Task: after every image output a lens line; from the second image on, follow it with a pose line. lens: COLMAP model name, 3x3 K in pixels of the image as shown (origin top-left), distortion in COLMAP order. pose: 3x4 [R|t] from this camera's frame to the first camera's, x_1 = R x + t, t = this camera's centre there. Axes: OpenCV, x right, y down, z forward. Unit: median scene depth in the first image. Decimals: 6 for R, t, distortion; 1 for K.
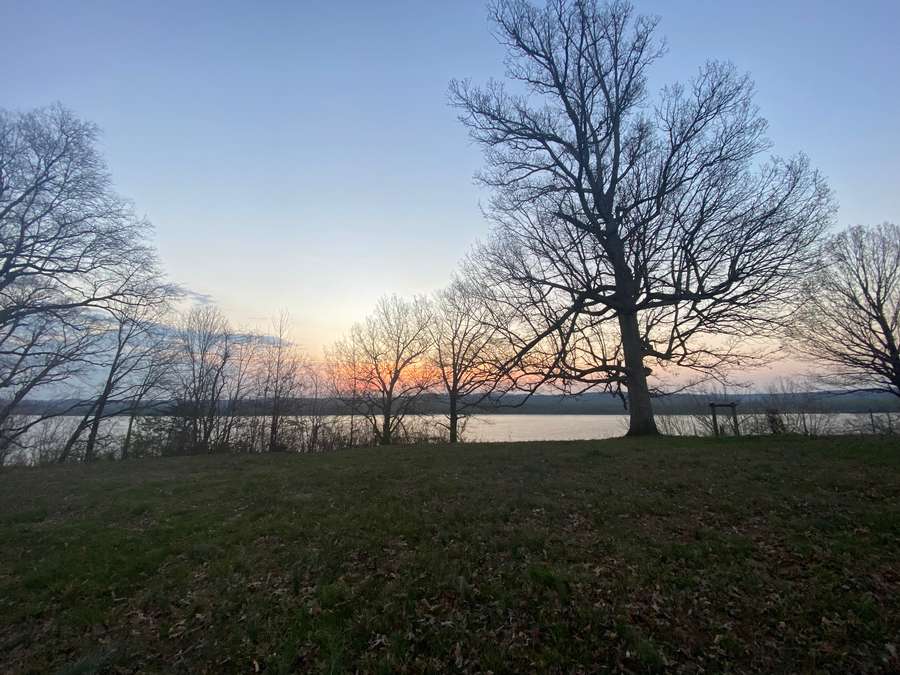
lens RADIAL K [[358.0, 0, 445.3], [0, 358.0, 338.1], [0, 0, 1]] dist [0.022409, -0.019448]
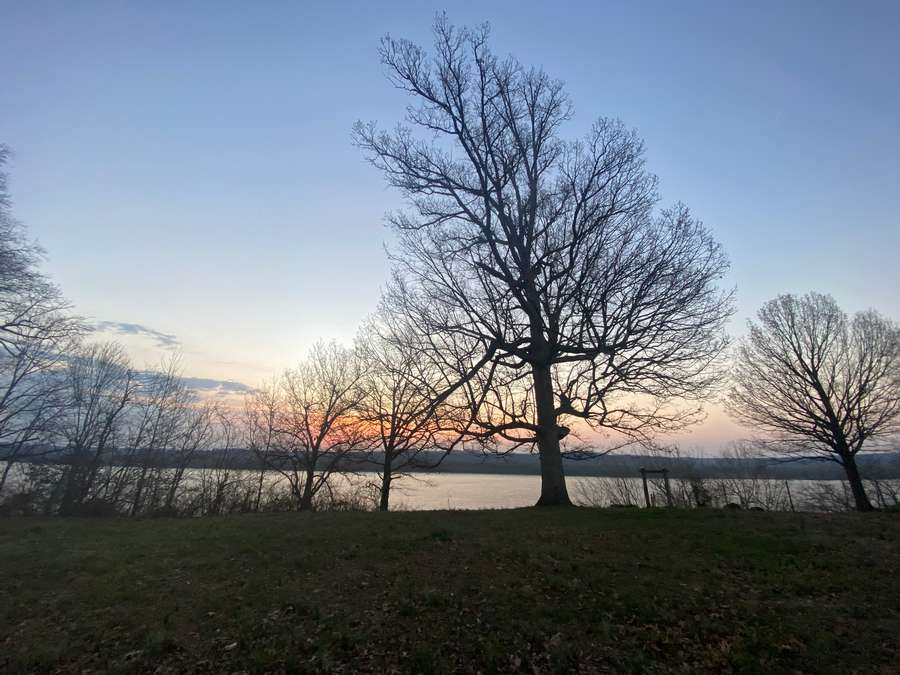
lens RADIAL K [[358.0, 0, 445.3], [0, 358.0, 338.1], [0, 0, 1]] dist [0.022409, -0.019448]
pose [[0.997008, 0.047106, 0.061280, 0.109841], [-0.037627, 0.988336, -0.147567, 0.002928], [-0.067517, 0.144819, 0.987152, 0.046495]]
